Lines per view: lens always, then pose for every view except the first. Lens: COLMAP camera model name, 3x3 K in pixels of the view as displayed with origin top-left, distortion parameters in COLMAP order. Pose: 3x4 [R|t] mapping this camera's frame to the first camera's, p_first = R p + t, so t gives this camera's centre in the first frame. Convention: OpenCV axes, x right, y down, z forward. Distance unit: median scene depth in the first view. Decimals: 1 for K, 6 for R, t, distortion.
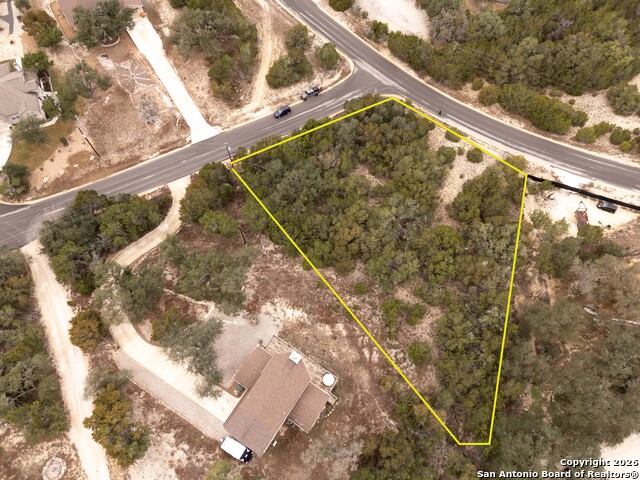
lens RADIAL K [[462.5, 0, 320.0], [0, 462.5, 240.0], [0, 0, 1]] dist [0.062653, -0.045761]
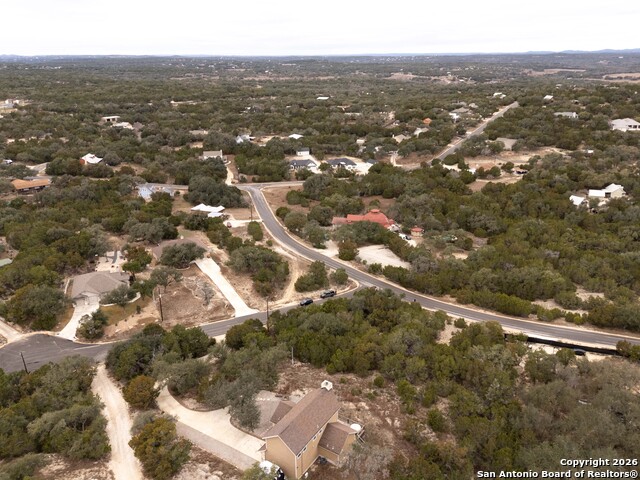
lens RADIAL K [[471.6, 0, 320.0], [0, 471.6, 240.0], [0, 0, 1]] dist [0.073246, -0.065625]
pose [[0.999975, 0.006655, 0.002560, -0.052578], [-0.002975, 0.715709, -0.698392, 0.571710], [-0.006480, 0.698366, 0.715711, -0.072665]]
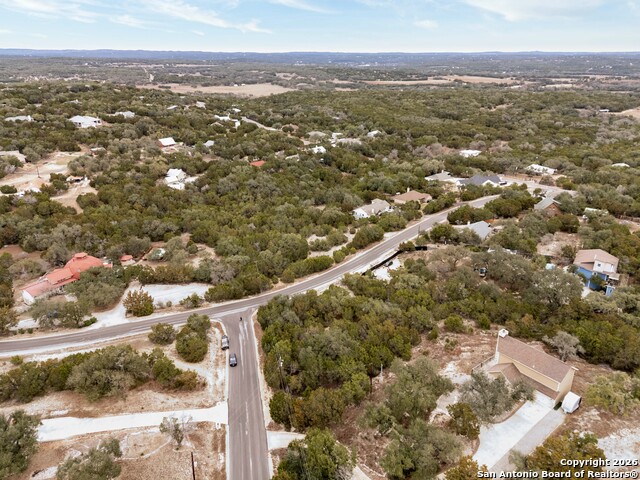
lens RADIAL K [[471.6, 0, 320.0], [0, 471.6, 240.0], [0, 0, 1]] dist [0.073246, -0.065625]
pose [[0.310414, -0.330473, 0.891308, -0.966179], [0.860870, 0.495395, -0.116135, -0.129426], [-0.403170, 0.803350, 0.438272, 0.263178]]
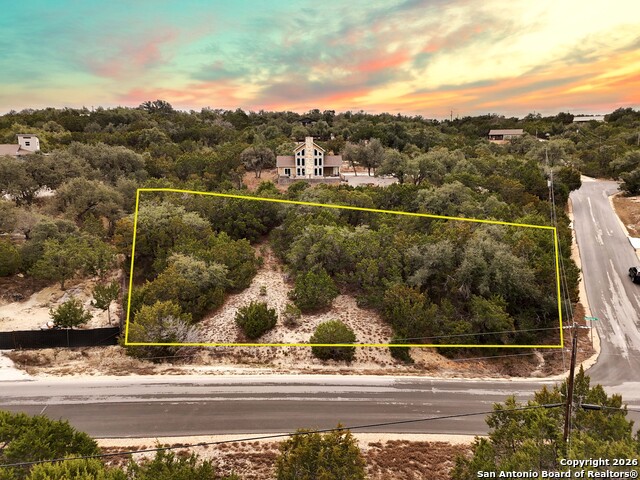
lens RADIAL K [[471.6, 0, 320.0], [0, 471.6, 240.0], [0, 0, 1]] dist [0.073246, -0.065625]
pose [[-0.815235, 0.137605, -0.562545, 0.524067], [-0.517401, 0.263319, 0.814223, -0.576968], [0.260171, 0.954844, -0.143470, 1.042489]]
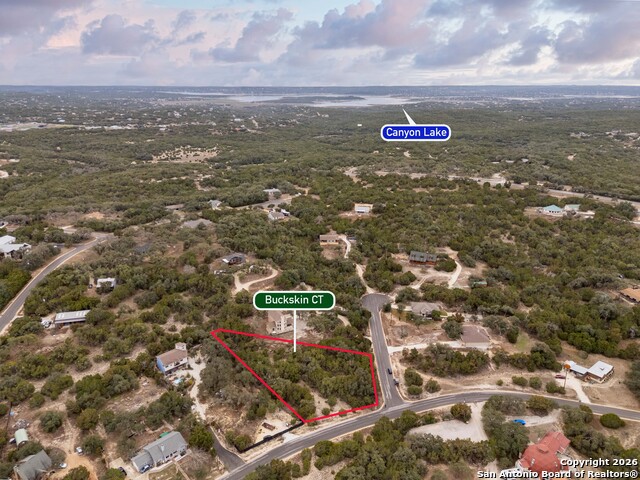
lens RADIAL K [[471.6, 0, 320.0], [0, 471.6, 240.0], [0, 0, 1]] dist [0.073246, -0.065625]
pose [[-0.485590, 0.286160, -0.826023, 1.858228], [-0.791929, 0.256154, 0.554287, -1.511102], [0.370204, 0.923308, 0.102232, 0.121082]]
